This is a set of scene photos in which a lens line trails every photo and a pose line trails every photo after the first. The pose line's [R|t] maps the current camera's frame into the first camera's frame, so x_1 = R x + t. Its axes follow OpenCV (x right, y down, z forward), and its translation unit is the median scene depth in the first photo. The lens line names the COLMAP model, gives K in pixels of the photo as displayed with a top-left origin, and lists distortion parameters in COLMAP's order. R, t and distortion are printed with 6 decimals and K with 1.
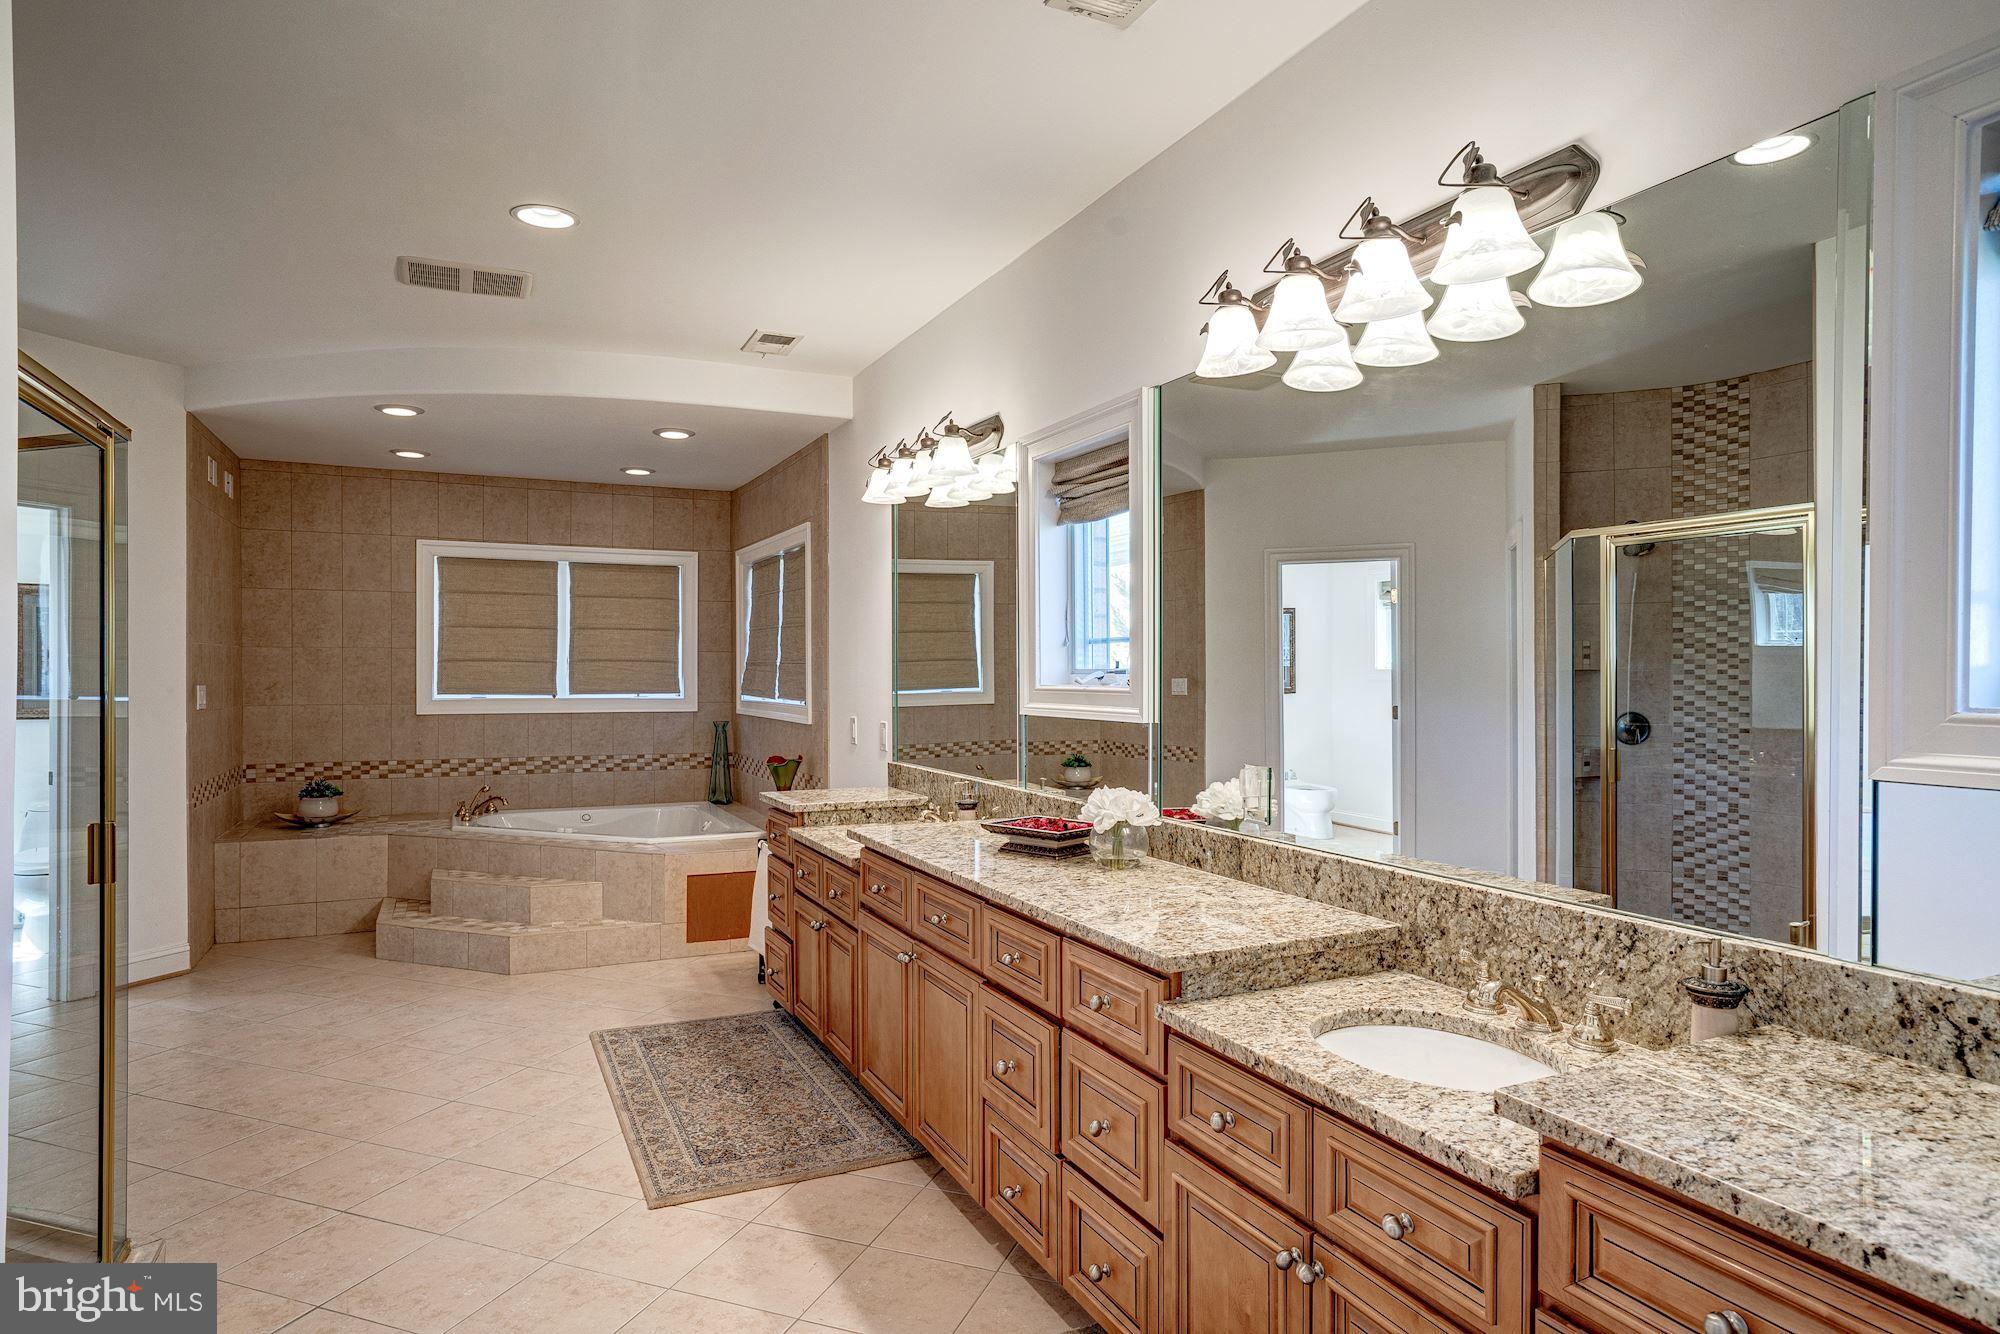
lens RADIAL K [[1119.3, 0, 929.4], [0, 1119.3, 678.9], [0, 0, 1]] dist [0.008127, 0.003610]
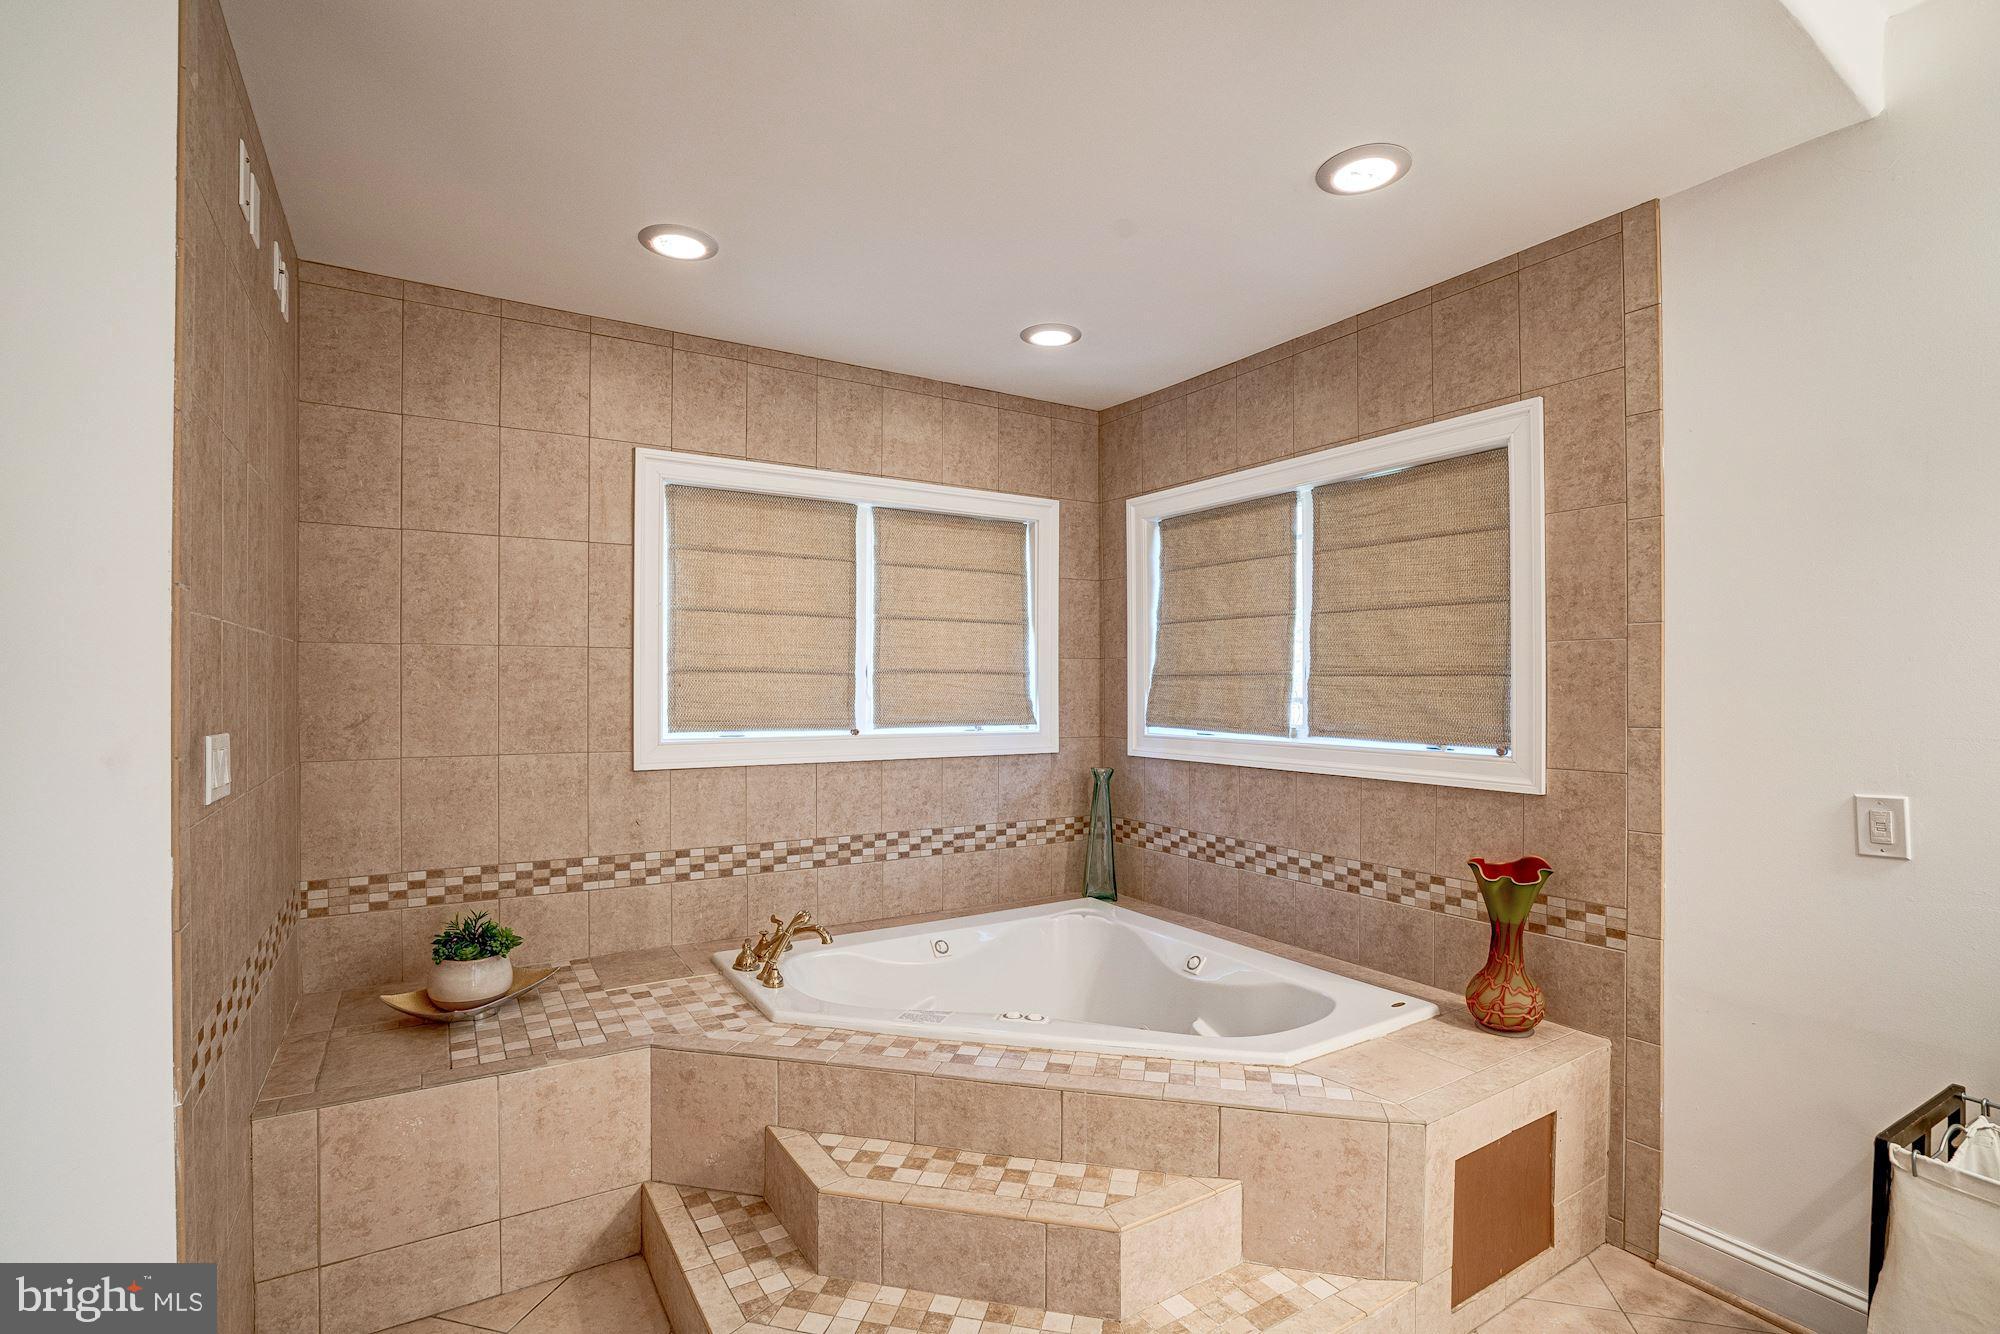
lens RADIAL K [[919.4, 0, 981.6], [0, 919.4, 686.5], [0, 0, 1]] dist [-0.037852, 0.012949]
pose [[0.989654, -0.002063, 0.143463, -0.355747], [0.003115, 0.999970, -0.007106, -0.005013], [-0.143444, 0.007480, 0.989630, 0.540321]]
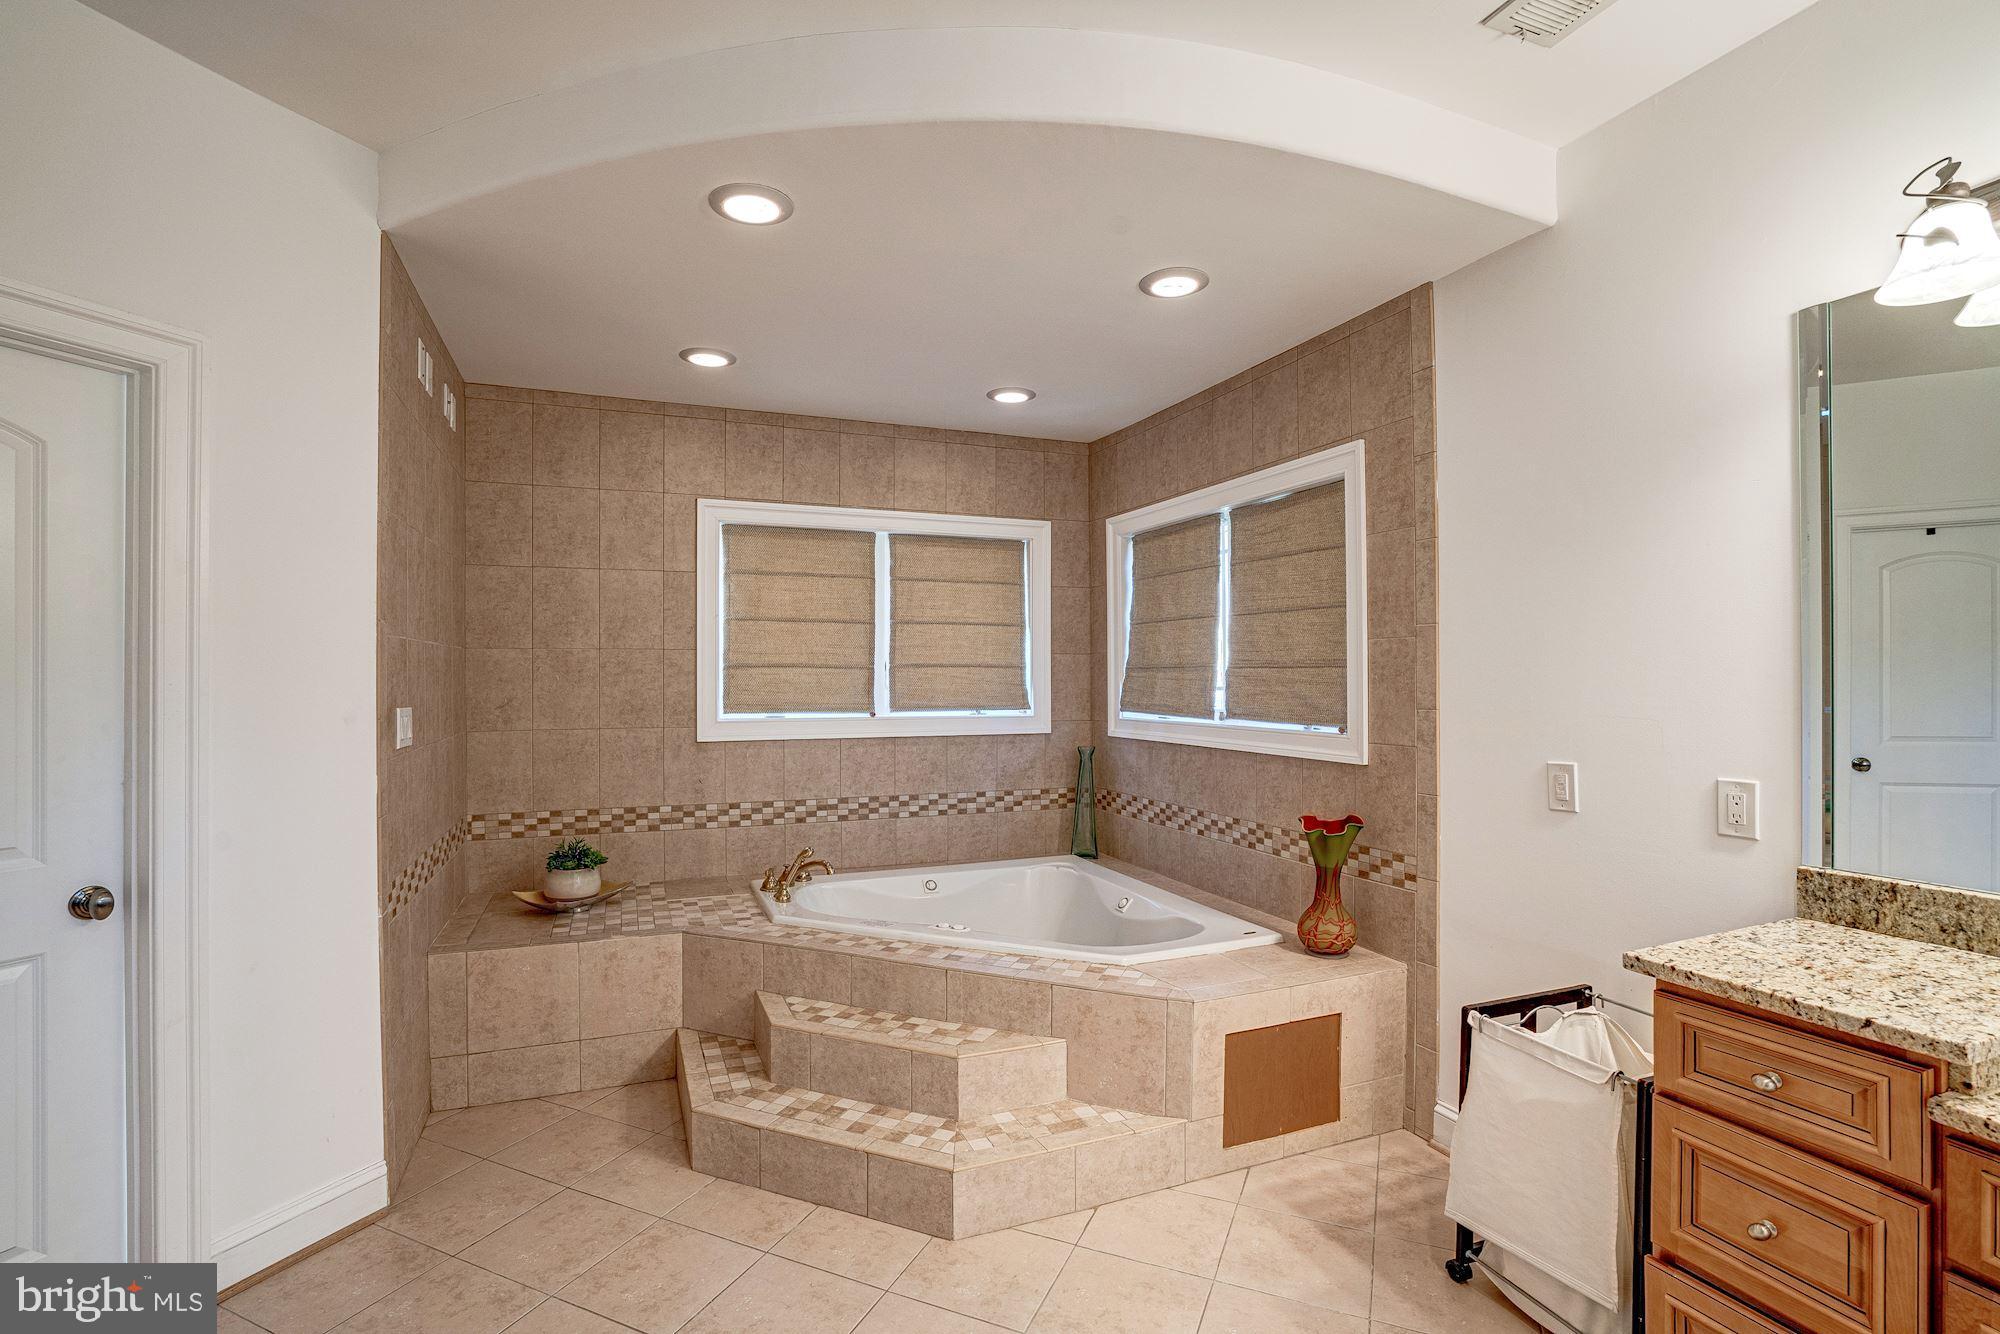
lens RADIAL K [[919.4, 0, 971.8], [0, 919.4, 677.6], [0, 0, 1]] dist [-0.037852, 0.012949]
pose [[0.999403, -0.005003, -0.034197, -0.261850], [0.004709, 0.999951, -0.008667, -0.003420], [0.034239, 0.008501, 0.999378, 0.419396]]
